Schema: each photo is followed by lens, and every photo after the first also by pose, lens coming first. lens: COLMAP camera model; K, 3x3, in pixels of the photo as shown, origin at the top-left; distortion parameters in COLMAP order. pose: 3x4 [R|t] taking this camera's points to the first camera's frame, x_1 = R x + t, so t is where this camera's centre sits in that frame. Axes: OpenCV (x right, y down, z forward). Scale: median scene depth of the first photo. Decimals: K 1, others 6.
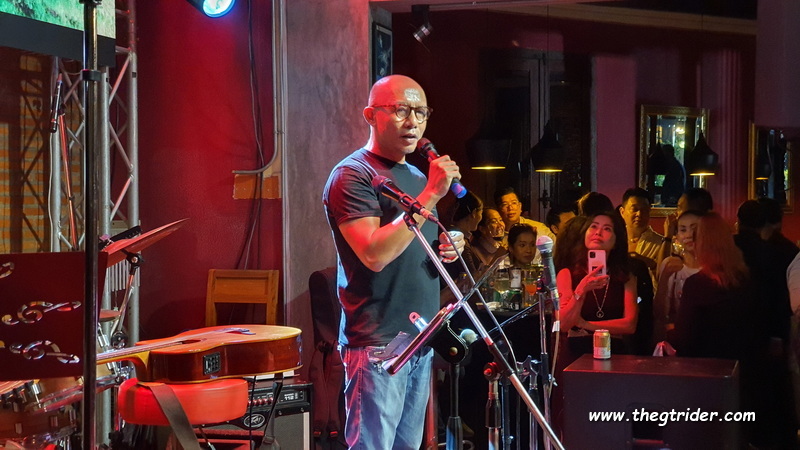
lens RADIAL K [[1195.0, 0, 400.0], [0, 1195.0, 225.0], [0, 0, 1]] dist [-0.016589, 0.716243]
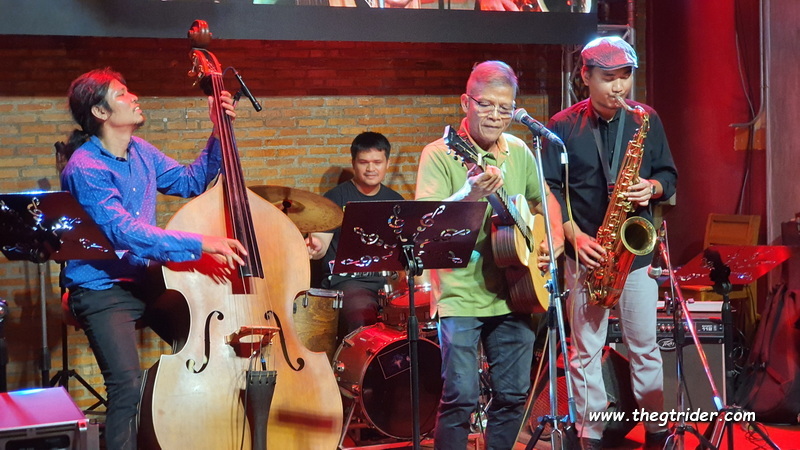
lens RADIAL K [[1188.4, 0, 400.0], [0, 1188.4, 225.0], [0, 0, 1]] dist [0.017710, 0.961732]
pose [[0.662458, 0.032415, -0.748398, 0.503908], [0.002638, 0.998956, 0.045602, -0.004046], [0.749095, -0.032184, 0.661681, 0.041947]]
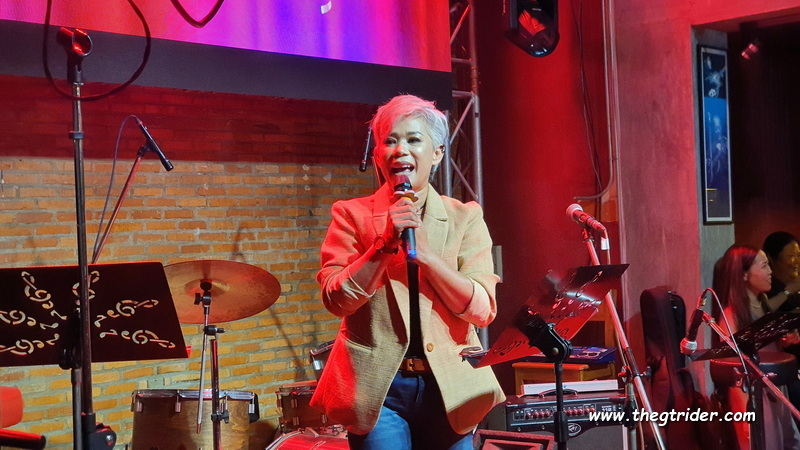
lens RADIAL K [[1188.4, 0, 400.0], [0, 1188.4, 225.0], [0, 0, 1]] dist [0.017710, 0.961732]
pose [[0.901748, -0.033075, -0.430996, 0.183928], [0.022109, 0.999292, -0.030428, 0.008879], [0.431697, 0.017910, 0.901841, -0.027903]]
